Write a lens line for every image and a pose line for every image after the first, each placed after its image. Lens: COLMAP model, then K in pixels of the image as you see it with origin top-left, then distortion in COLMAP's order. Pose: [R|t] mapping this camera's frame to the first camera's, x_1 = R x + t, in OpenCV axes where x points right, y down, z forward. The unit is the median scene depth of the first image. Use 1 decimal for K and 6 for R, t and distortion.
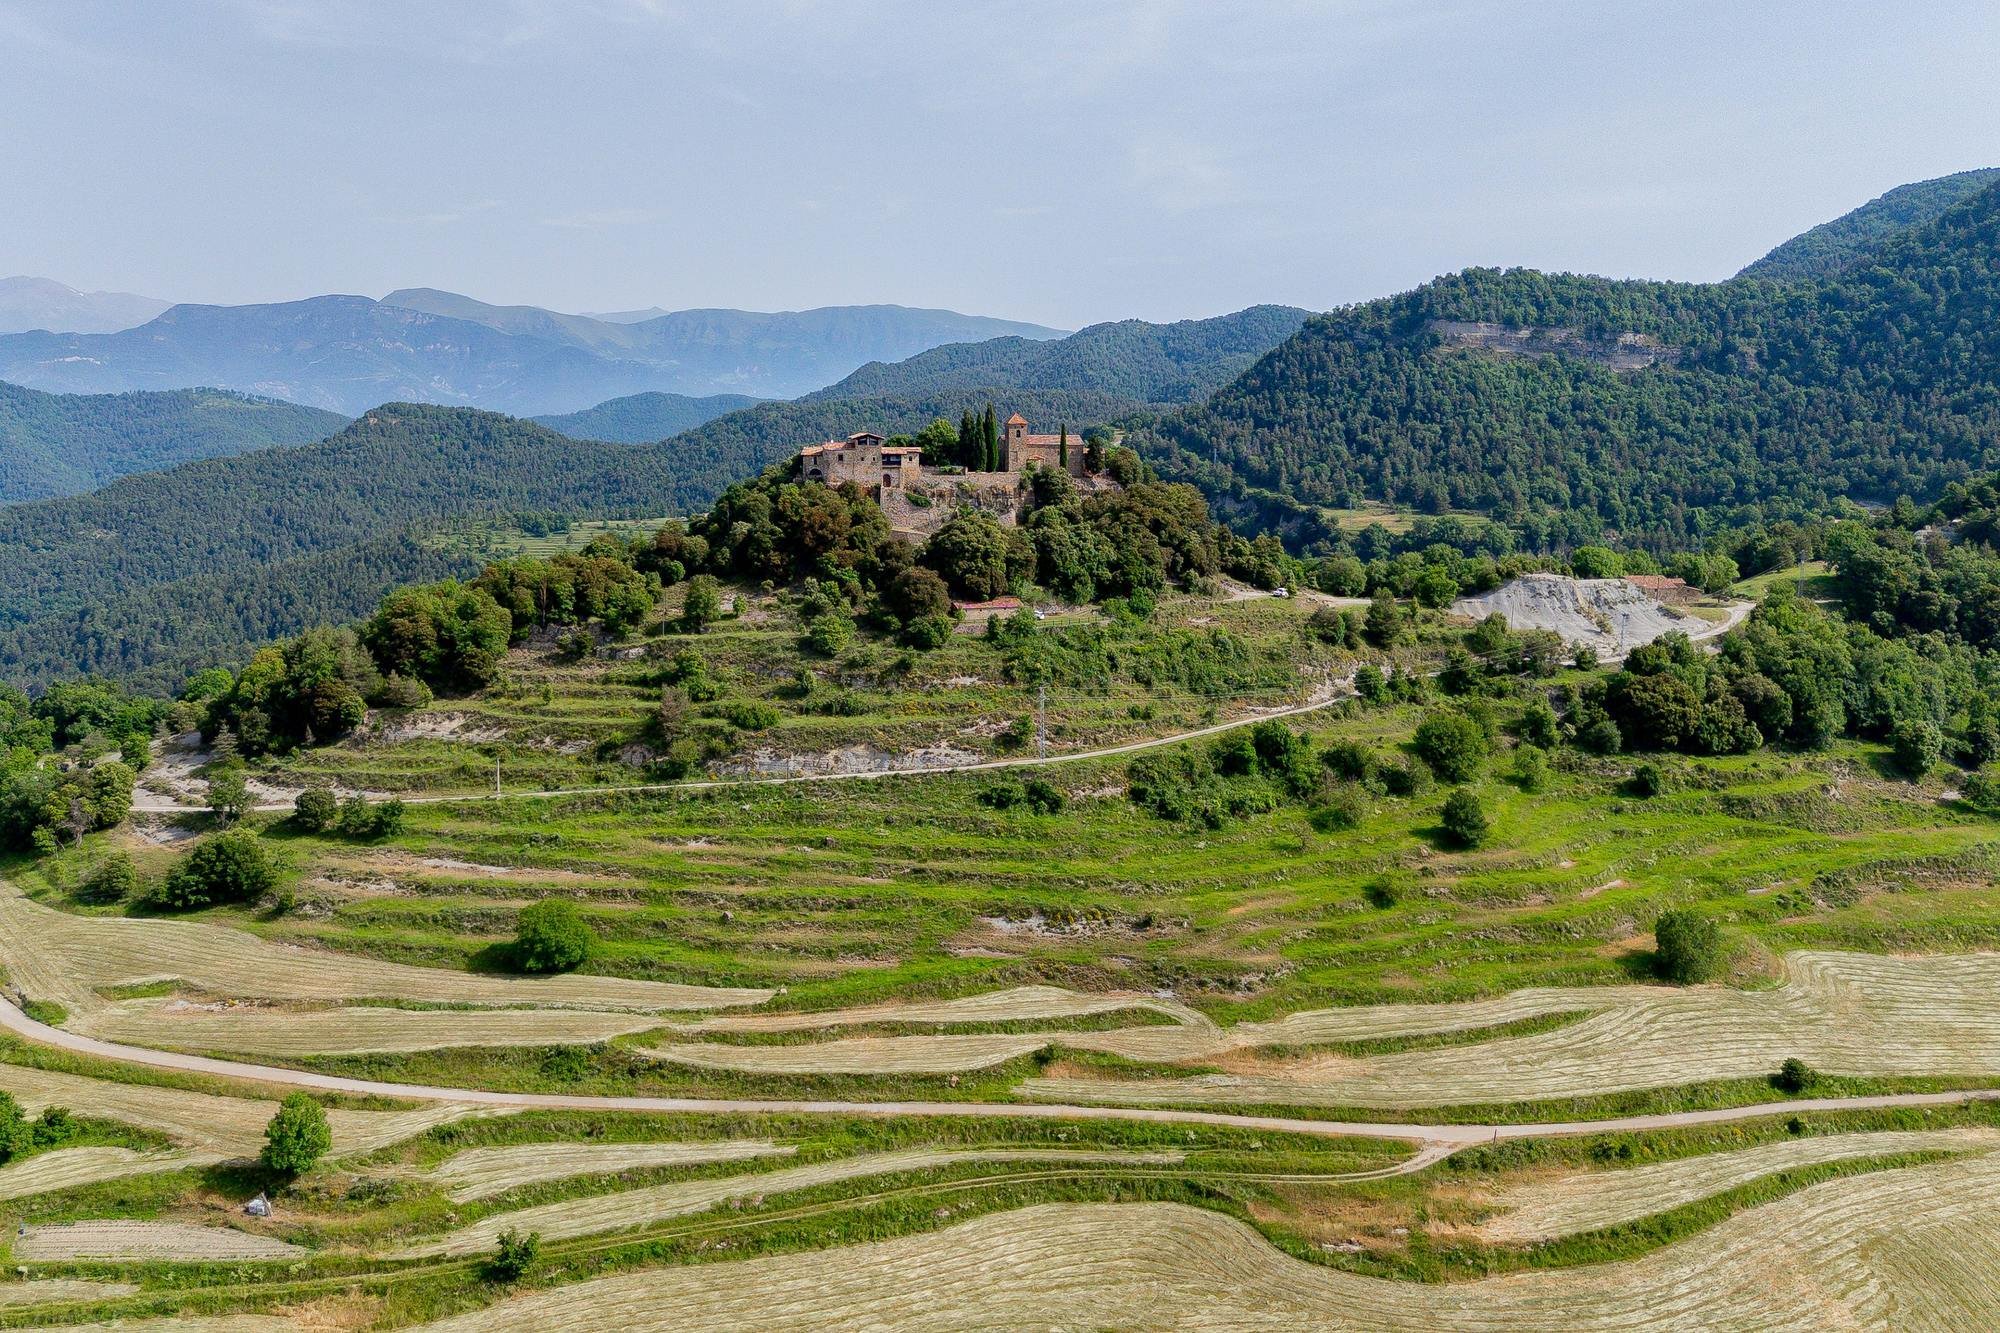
lens RADIAL K [[1746.2, 0, 1014.1], [0, 1746.2, 658.2], [0, 0, 1]] dist [0.083102, -0.056758]
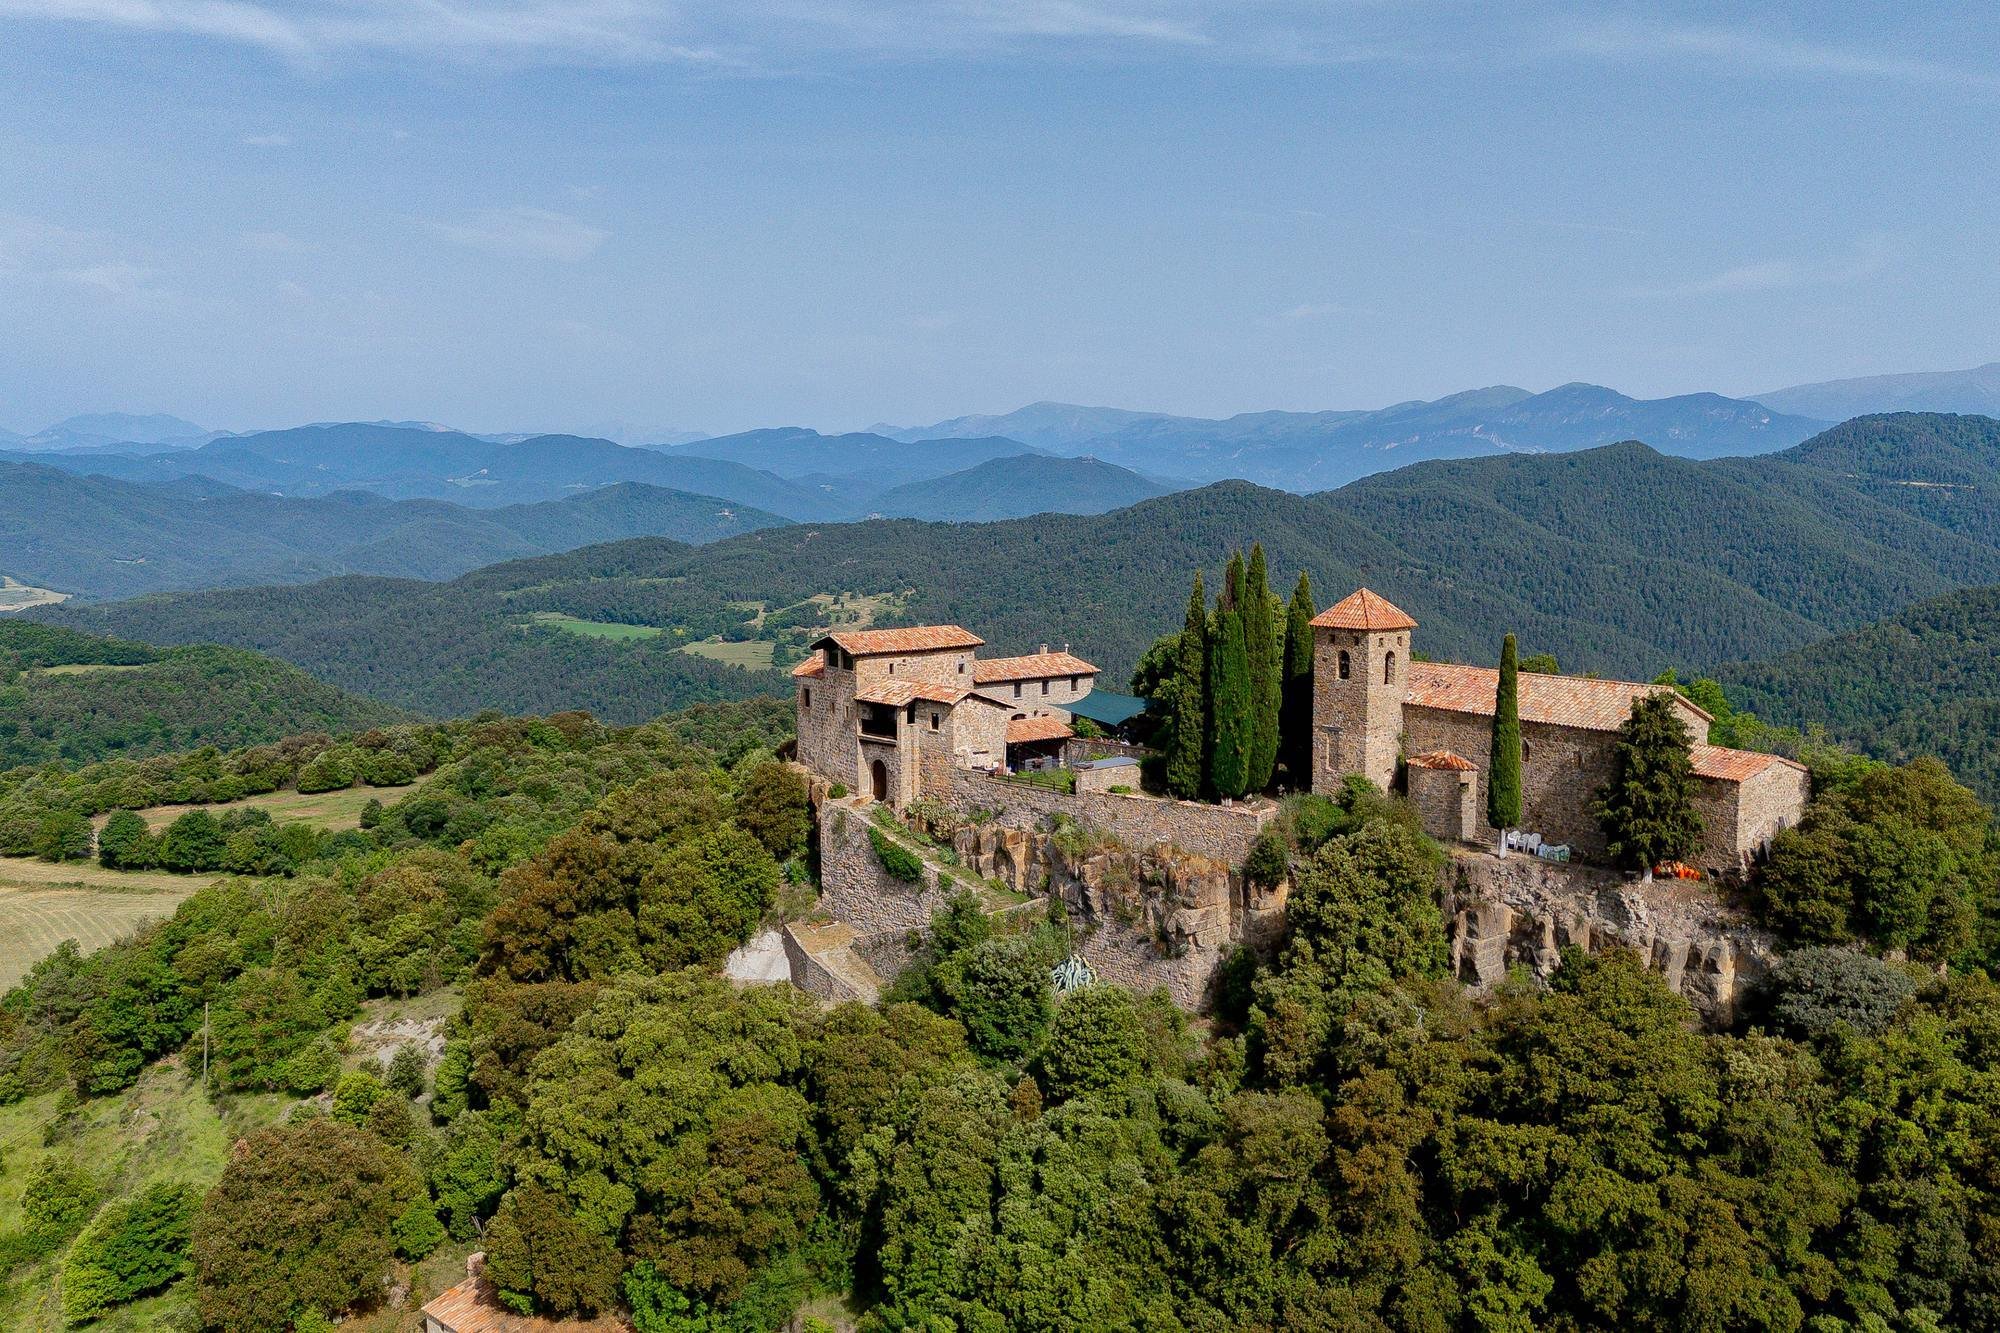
lens RADIAL K [[1746.2, 0, 1006.5], [0, 1746.2, 657.6], [0, 0, 1]] dist [0.083102, -0.056758]
pose [[0.423728, 0.086965, -0.901605, 0.074653], [-0.119512, 0.992046, 0.039522, -0.045499], [0.897871, 0.091006, 0.430751, 0.285531]]
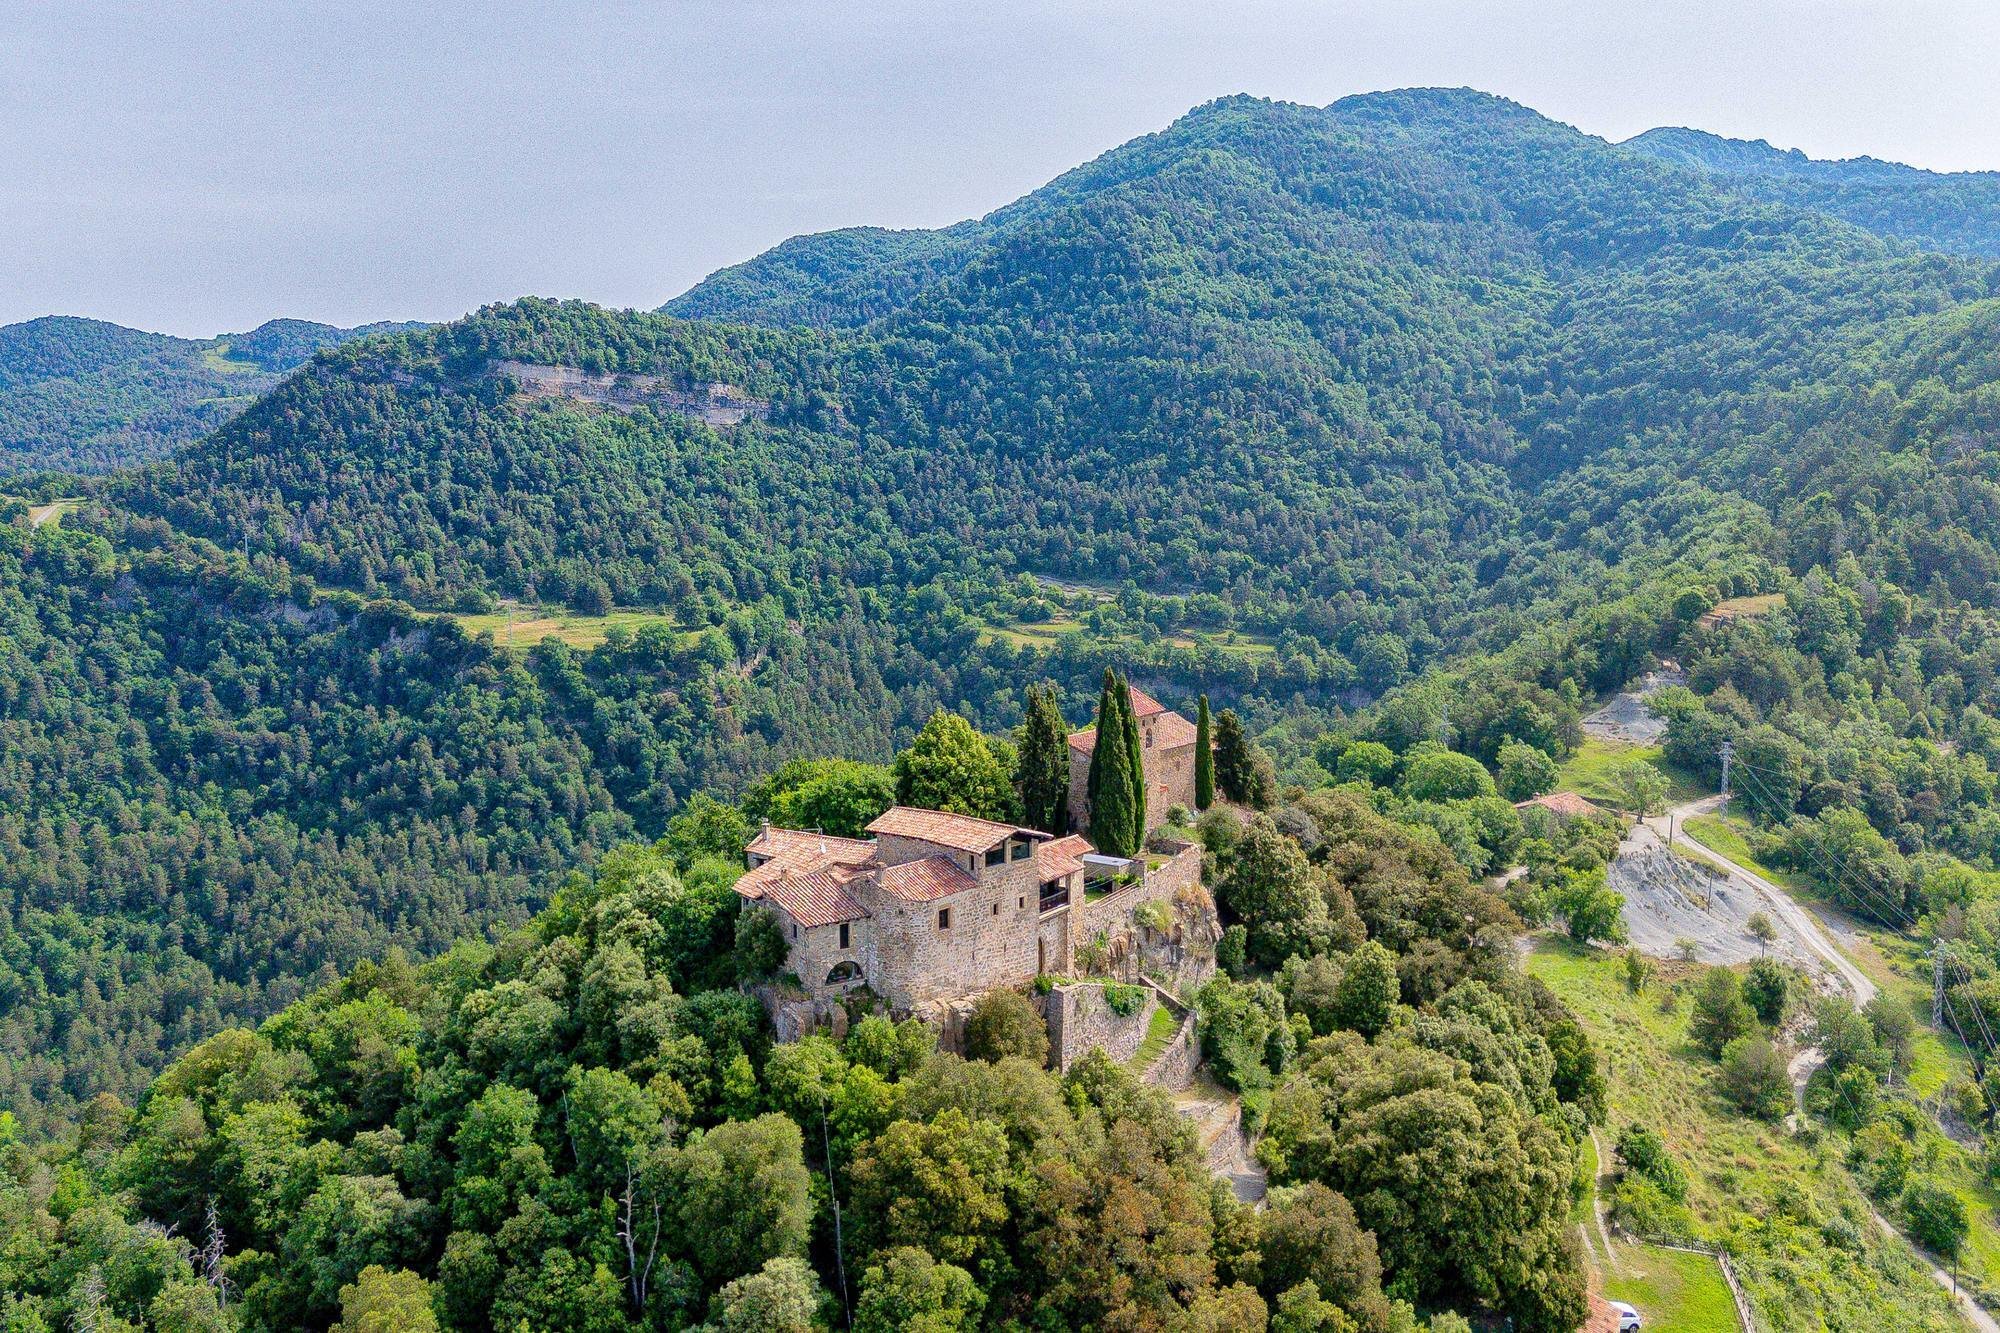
lens RADIAL K [[1746.2, 0, 1006.3], [0, 1746.2, 658.0], [0, 0, 1]] dist [0.083102, -0.056758]
pose [[0.779653, -0.082233, 0.620789, -0.089375], [0.090196, 0.995750, 0.018624, -0.053116], [-0.619682, 0.041473, 0.783756, 0.242421]]
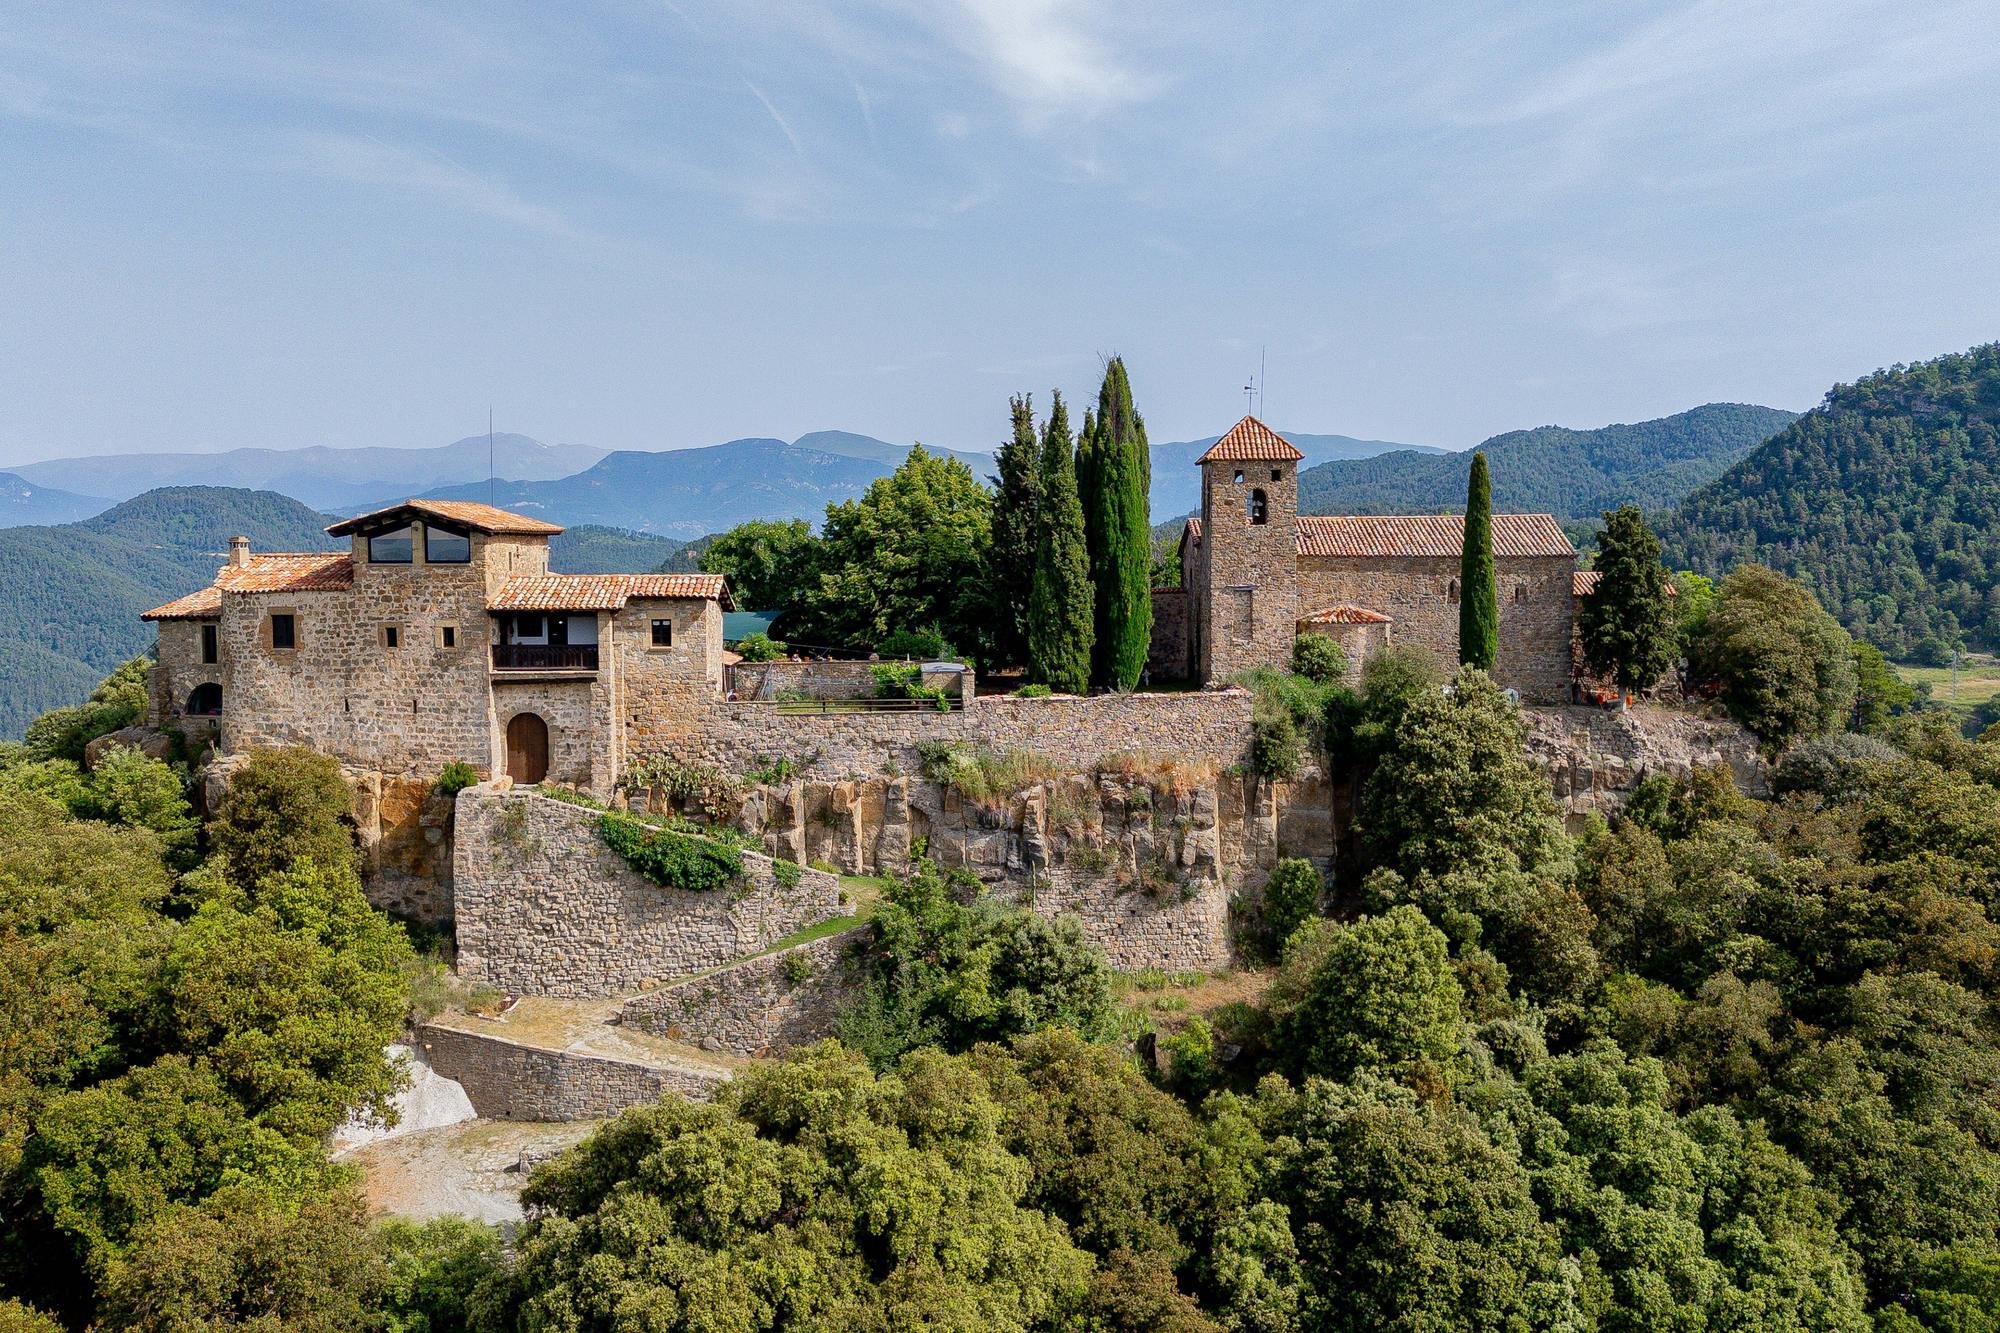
lens RADIAL K [[1746.2, 0, 1006.6], [0, 1746.2, 661.5], [0, 0, 1]] dist [0.083102, -0.056758]
pose [[0.974422, 0.003464, -0.224698, 0.007047], [-0.019531, 0.997403, -0.069322, -0.032012], [0.223875, 0.071937, 0.971959, 0.267658]]
